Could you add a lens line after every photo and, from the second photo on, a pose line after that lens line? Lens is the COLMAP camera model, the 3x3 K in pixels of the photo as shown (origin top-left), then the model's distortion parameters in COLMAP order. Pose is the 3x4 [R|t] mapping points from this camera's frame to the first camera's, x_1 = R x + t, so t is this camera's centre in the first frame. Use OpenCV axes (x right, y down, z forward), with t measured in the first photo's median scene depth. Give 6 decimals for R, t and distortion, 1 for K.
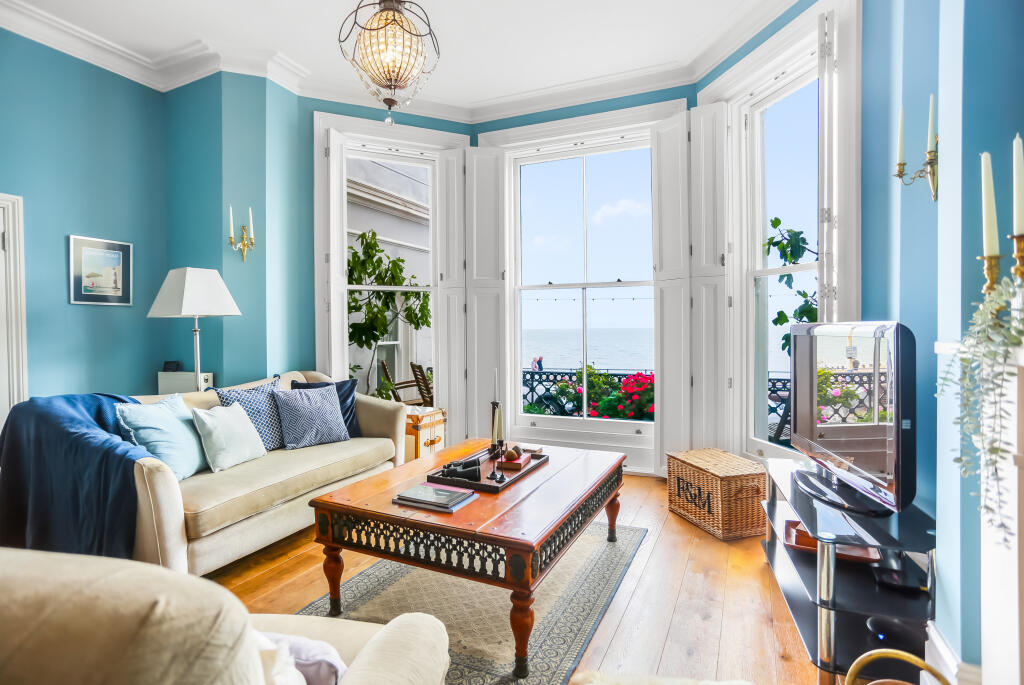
lens RADIAL K [[518.0, 0, 508.2], [0, 518.0, 337.0], [0, 0, 1]] dist [-0.009144, 0.002154]
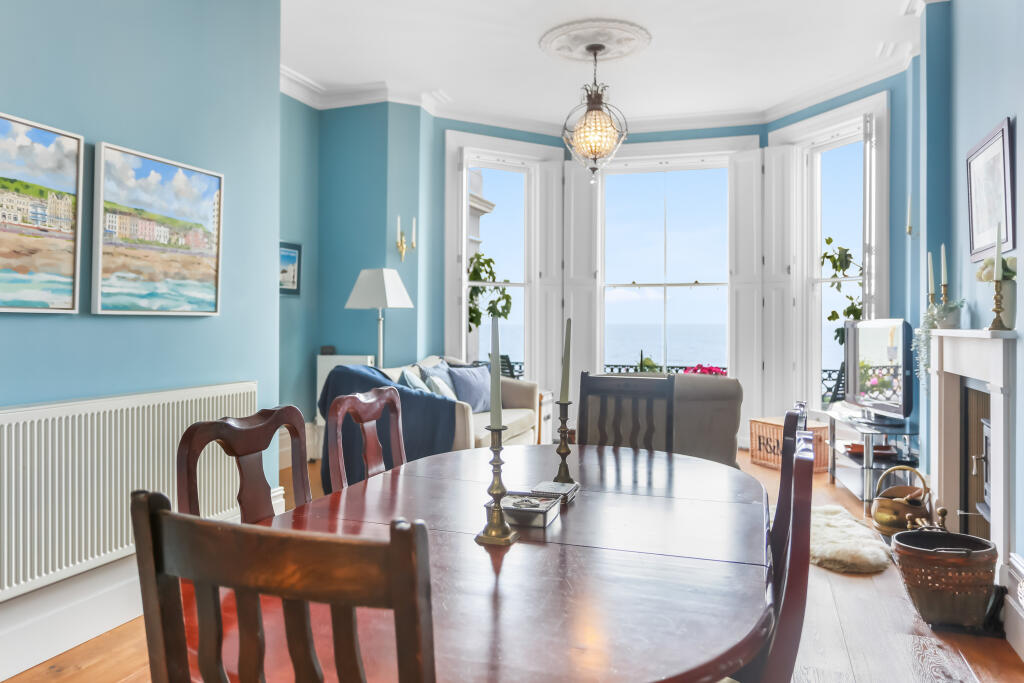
lens RADIAL K [[747.8, 0, 514.0], [0, 747.8, 326.7], [0, 0, 1]] dist [0.026077, 0.002116]
pose [[0.993004, 0.011588, 0.117511, -0.463760], [-0.009812, 0.999829, -0.015686, 0.026854], [-0.117673, 0.014423, 0.992948, -0.737818]]
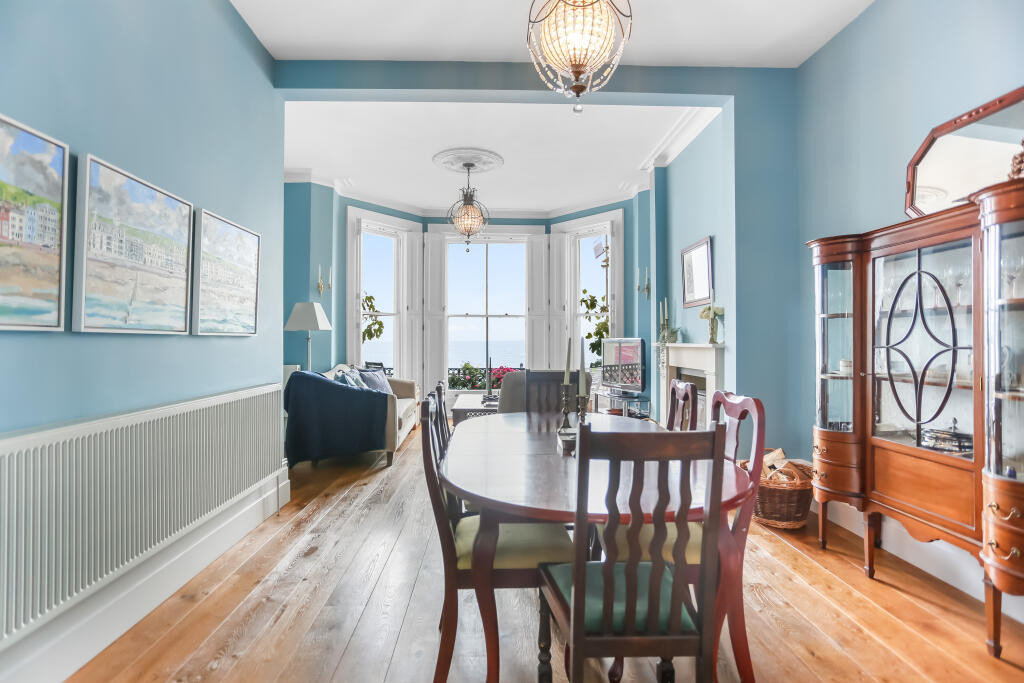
lens RADIAL K [[518.0, 0, 509.1], [0, 518.0, 339.1], [0, 0, 1]] dist [-0.009144, 0.002154]
pose [[0.883500, 0.009798, 0.468328, -0.764091], [0.001963, 0.999695, -0.024618, 0.030069], [-0.468427, 0.022669, 0.883211, -0.753063]]
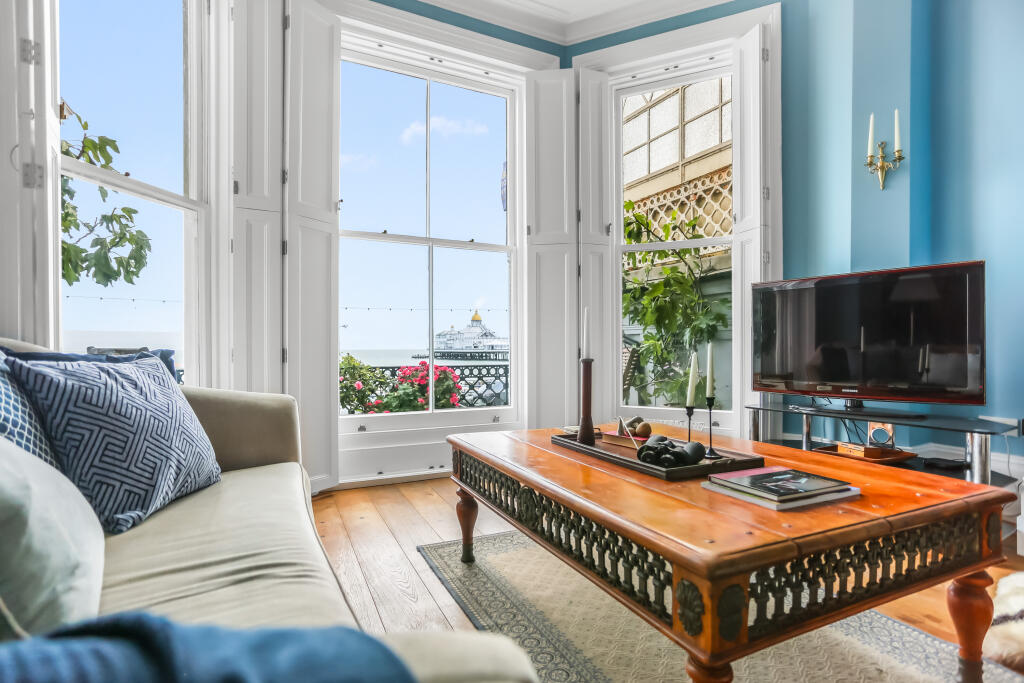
lens RADIAL K [[518.0, 0, 508.3], [0, 518.0, 340.9], [0, 0, 1]] dist [-0.009144, 0.002154]
pose [[0.641384, 0.014336, 0.767086, -0.460317], [0.013952, 0.999442, -0.030344, 0.092694], [-0.767093, 0.030164, 0.640826, 0.502395]]
